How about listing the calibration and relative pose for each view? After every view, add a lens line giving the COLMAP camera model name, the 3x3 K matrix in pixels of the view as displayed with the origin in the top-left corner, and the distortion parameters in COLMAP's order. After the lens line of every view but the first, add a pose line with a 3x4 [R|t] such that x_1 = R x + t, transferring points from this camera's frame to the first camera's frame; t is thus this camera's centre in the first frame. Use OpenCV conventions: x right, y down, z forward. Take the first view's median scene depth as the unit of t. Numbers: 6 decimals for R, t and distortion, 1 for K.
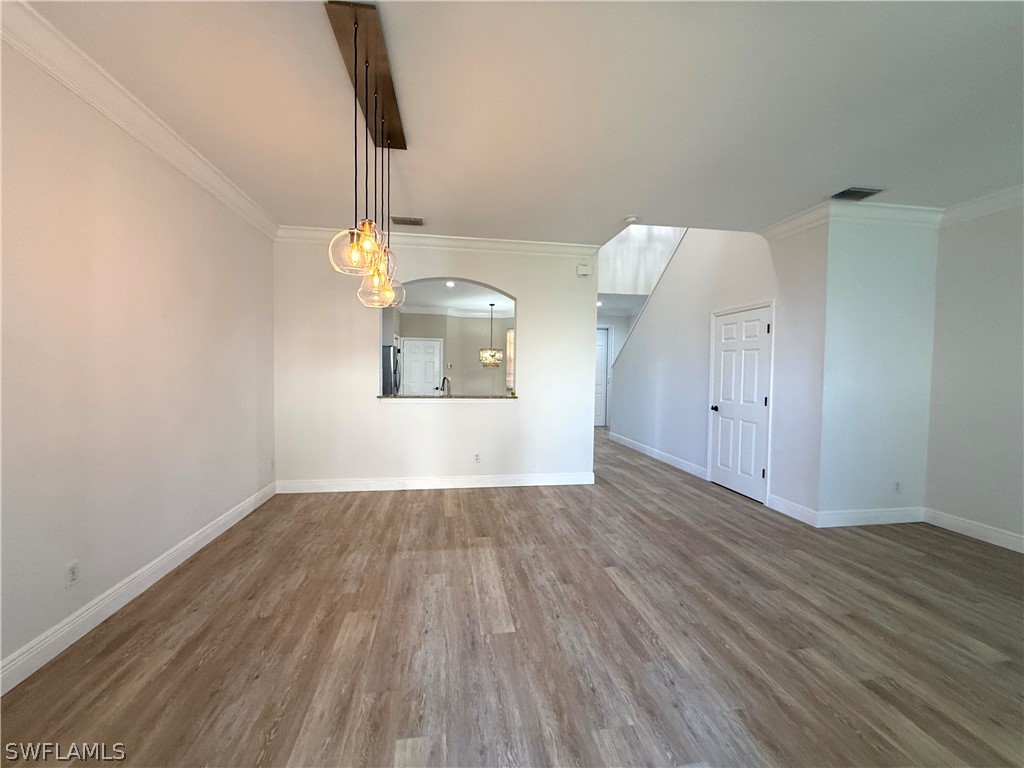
lens RADIAL K [[409.7, 0, 509.4], [0, 409.7, 384.2], [0, 0, 1]] dist [-0.001706, 0.000433]
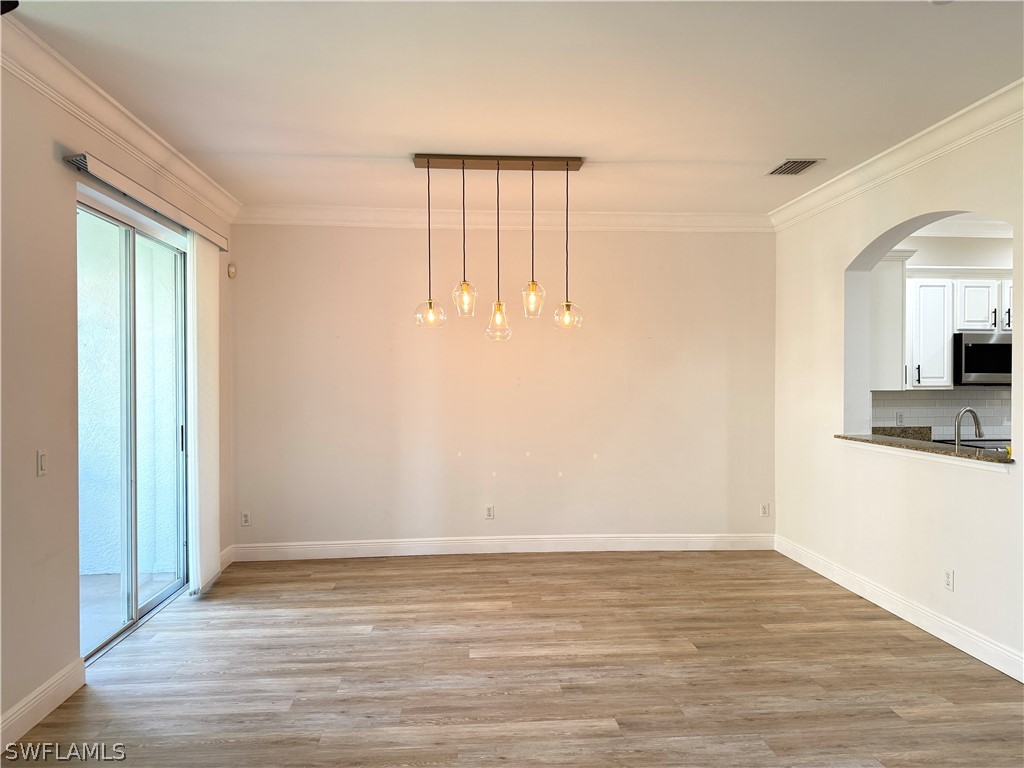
lens RADIAL K [[716.5, 0, 509.8], [0, 716.5, 387.6], [0, 0, 1]] dist [0.081709, -0.119205]
pose [[-0.078260, 0.000525, -0.996933, 1.260345], [-0.035884, 0.999350, 0.003343, -0.043480], [0.996287, 0.036035, -0.078190, 0.867723]]
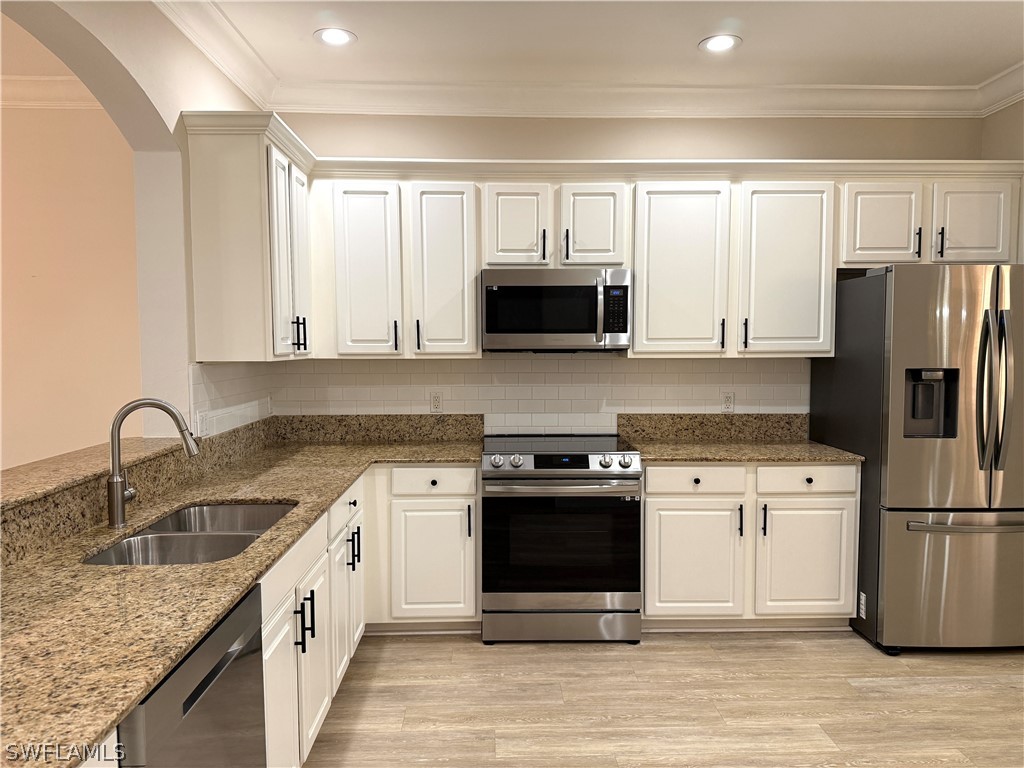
lens RADIAL K [[720.7, 0, 512.0], [0, 720.7, 384.0], [0, 0, 1]] dist [0.077287, -0.103255]
pose [[-0.137376, 0.046302, -0.989436, 0.433887], [-0.036452, 0.997994, 0.051763, -0.097334], [0.989848, 0.043178, -0.135413, 2.136091]]
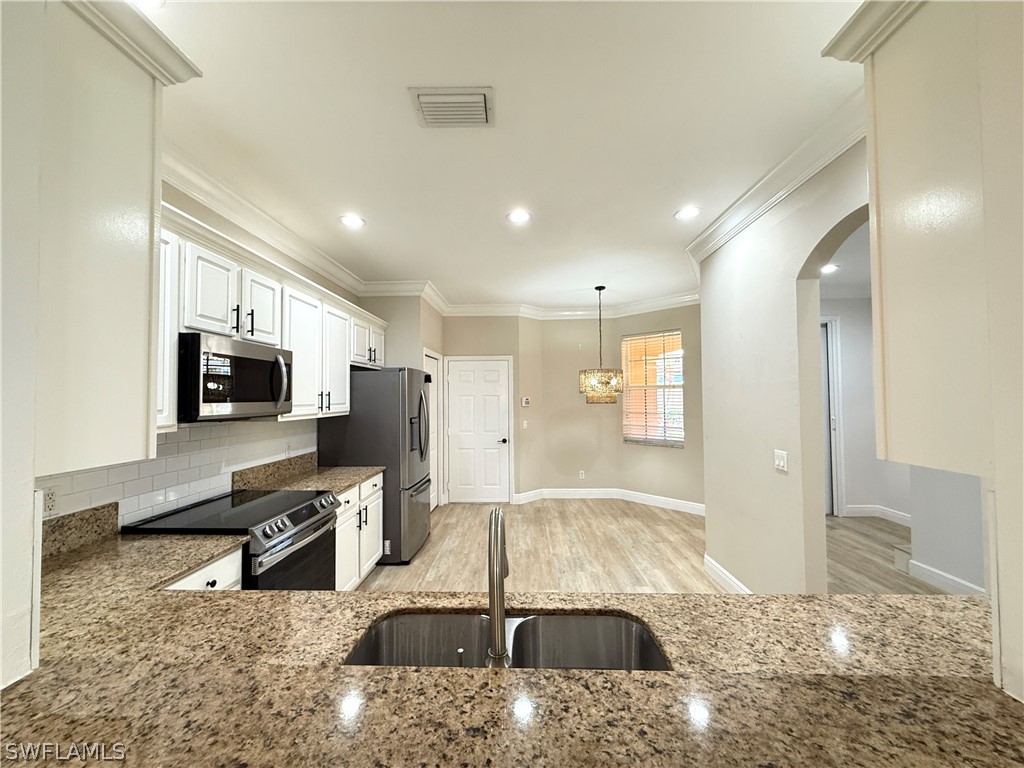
lens RADIAL K [[409.7, 0, 509.4], [0, 409.7, 384.2], [0, 0, 1]] dist [-0.001706, 0.000433]
pose [[0.980958, -0.026422, -0.192416, -0.179107], [0.012949, 0.997396, -0.070944, -0.096078], [0.193790, 0.067102, 0.978746, 1.395102]]
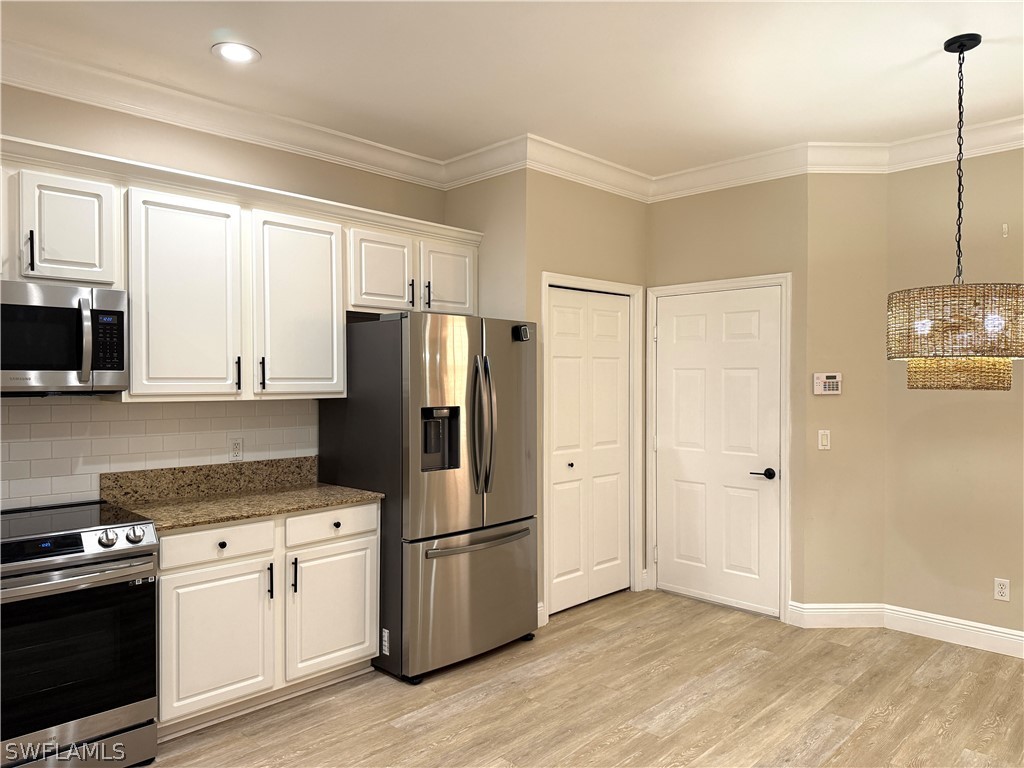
lens RADIAL K [[716.5, 0, 509.8], [0, 716.5, 387.6], [0, 0, 1]] dist [0.081709, -0.119205]
pose [[0.592740, -0.005725, -0.805374, 0.286908], [-0.022969, 0.999448, -0.024009, -0.093329], [0.805066, 0.032730, 0.592281, 2.000463]]
